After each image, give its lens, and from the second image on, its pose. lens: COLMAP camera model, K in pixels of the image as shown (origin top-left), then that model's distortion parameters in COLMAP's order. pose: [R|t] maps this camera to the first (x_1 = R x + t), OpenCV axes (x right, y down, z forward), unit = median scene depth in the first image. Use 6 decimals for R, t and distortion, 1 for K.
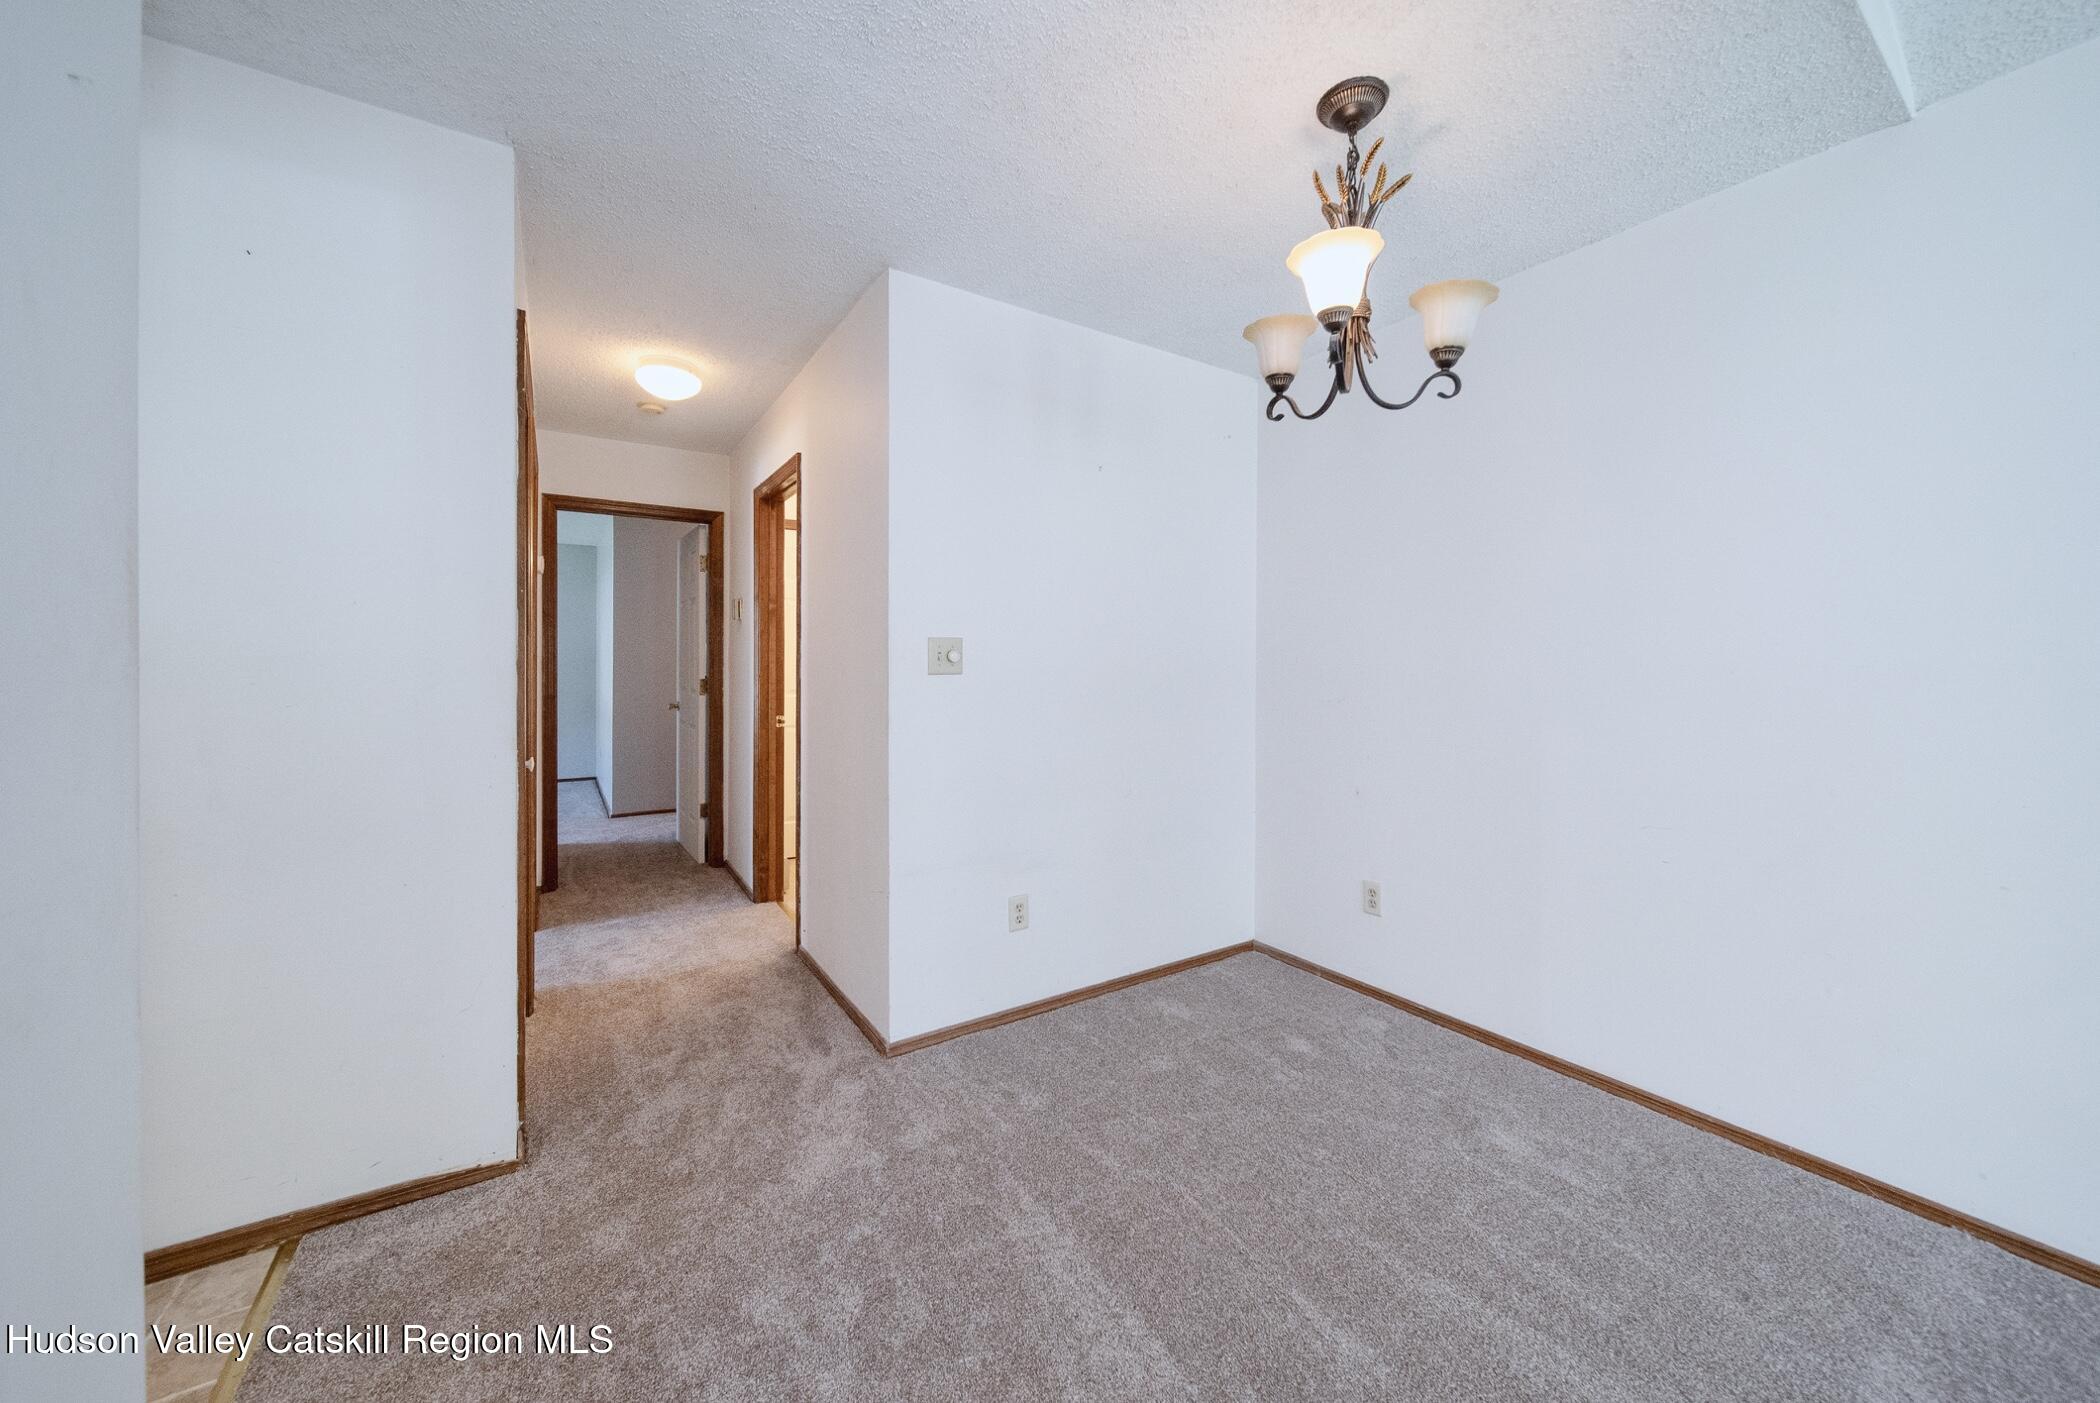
lens RADIAL K [[747.8, 0, 1074.0], [0, 747.8, 673.0], [0, 0, 1]] dist [-0.002007, -0.000844]
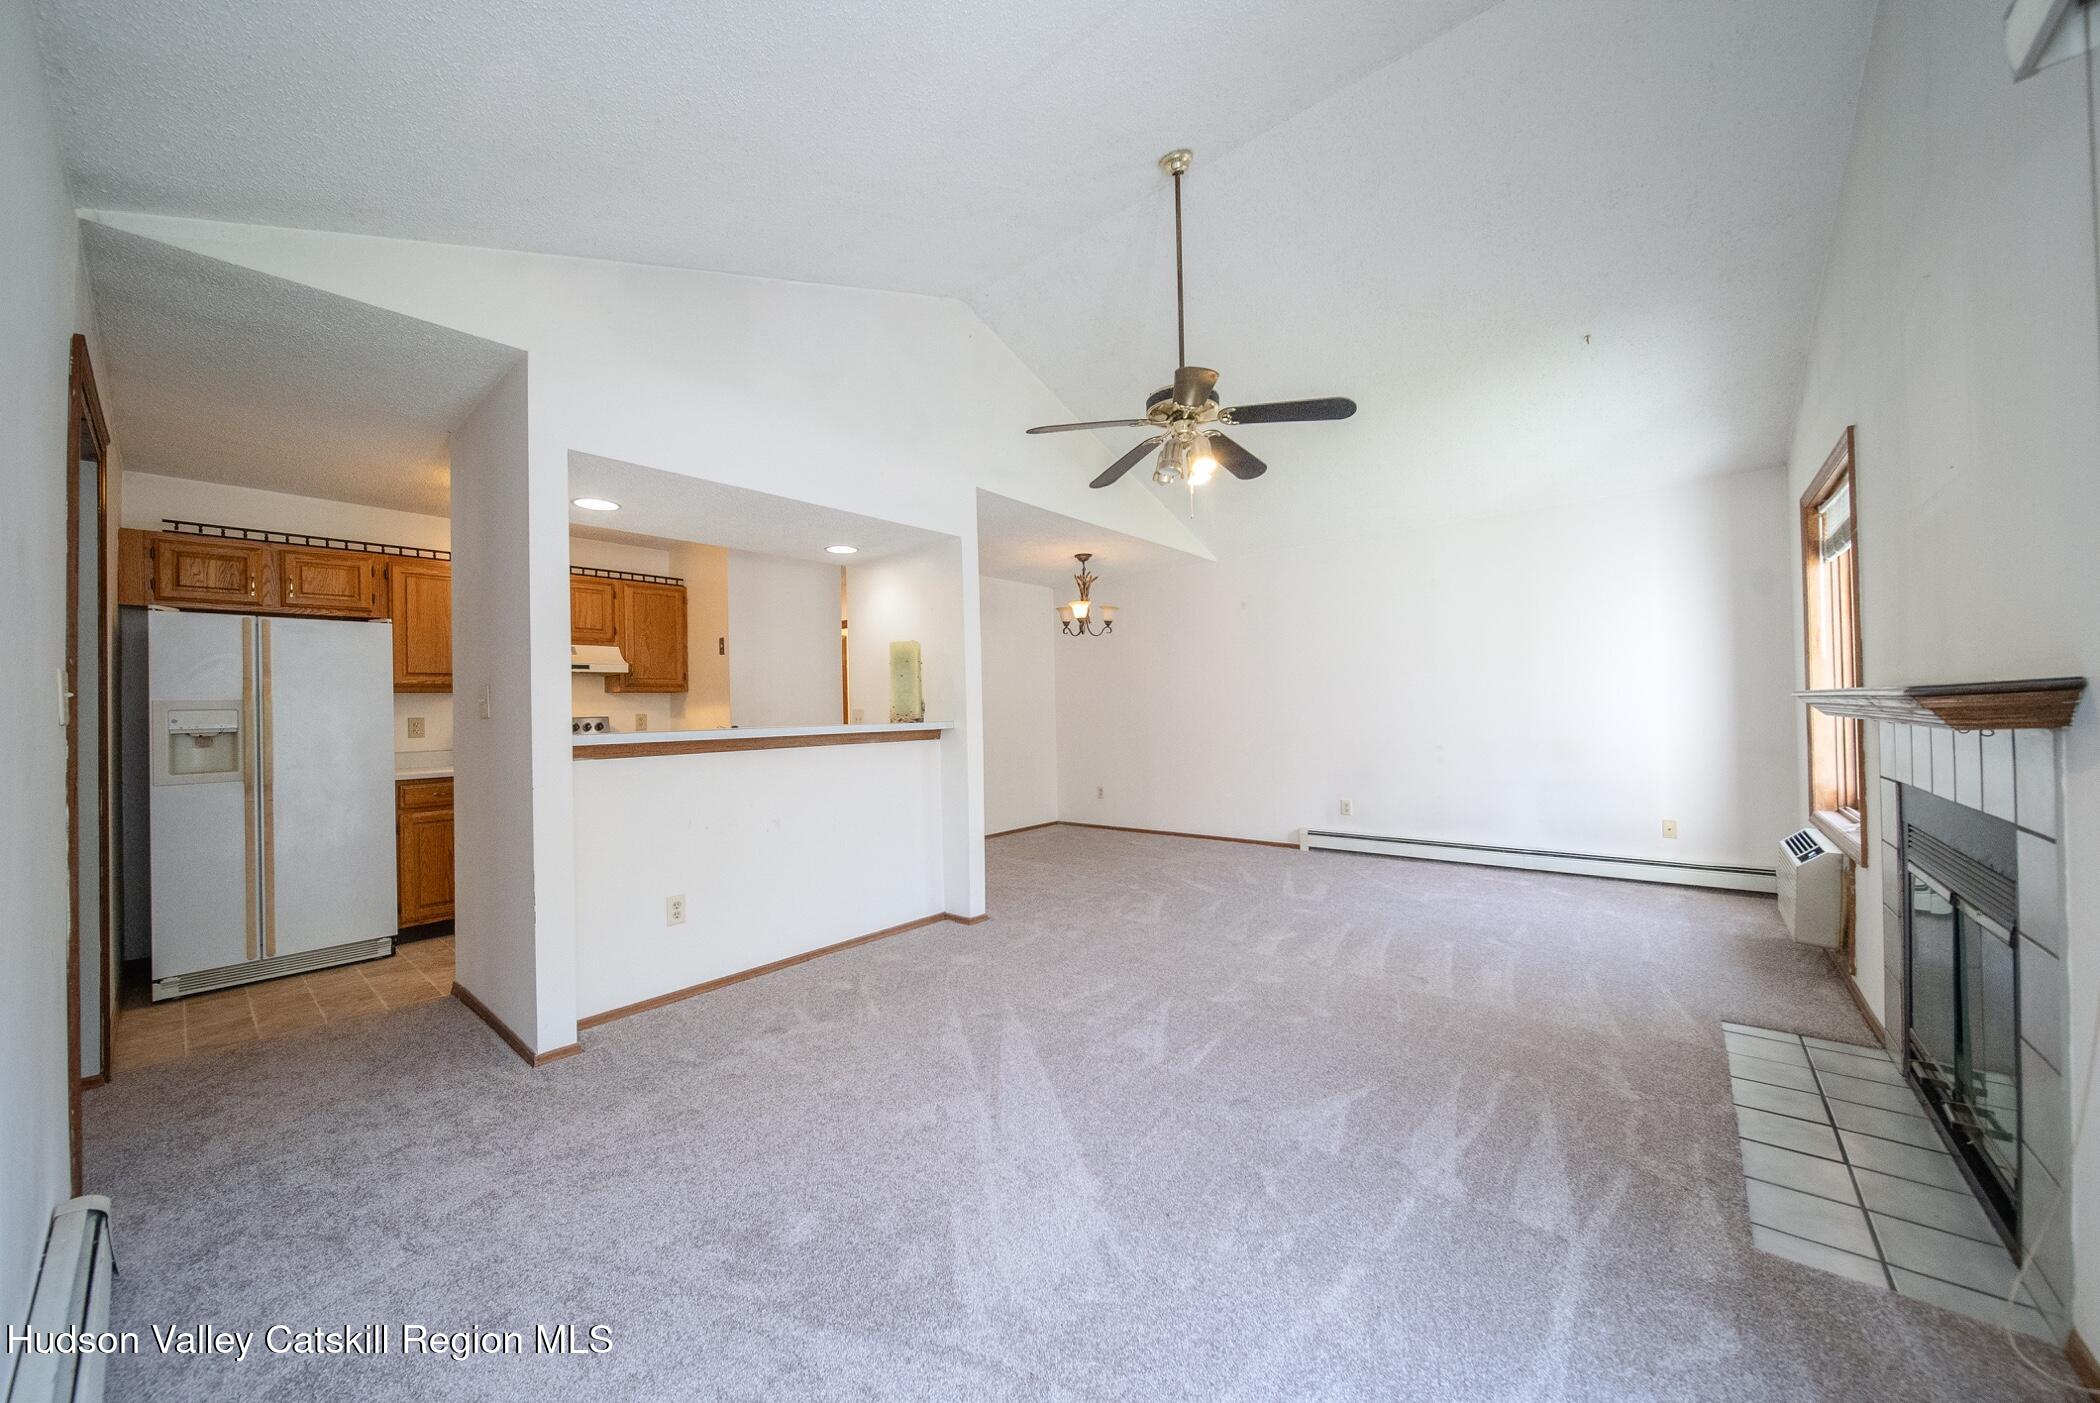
lens RADIAL K [[745.4, 0, 1057.3], [0, 745.4, 693.9], [0, 0, 1]] dist [0.004206, 0.000080]
pose [[0.958767, -0.018800, 0.283570, -0.560711], [0.030242, 0.998893, -0.036025, 0.049269], [-0.282579, 0.043115, 0.958275, -1.708344]]
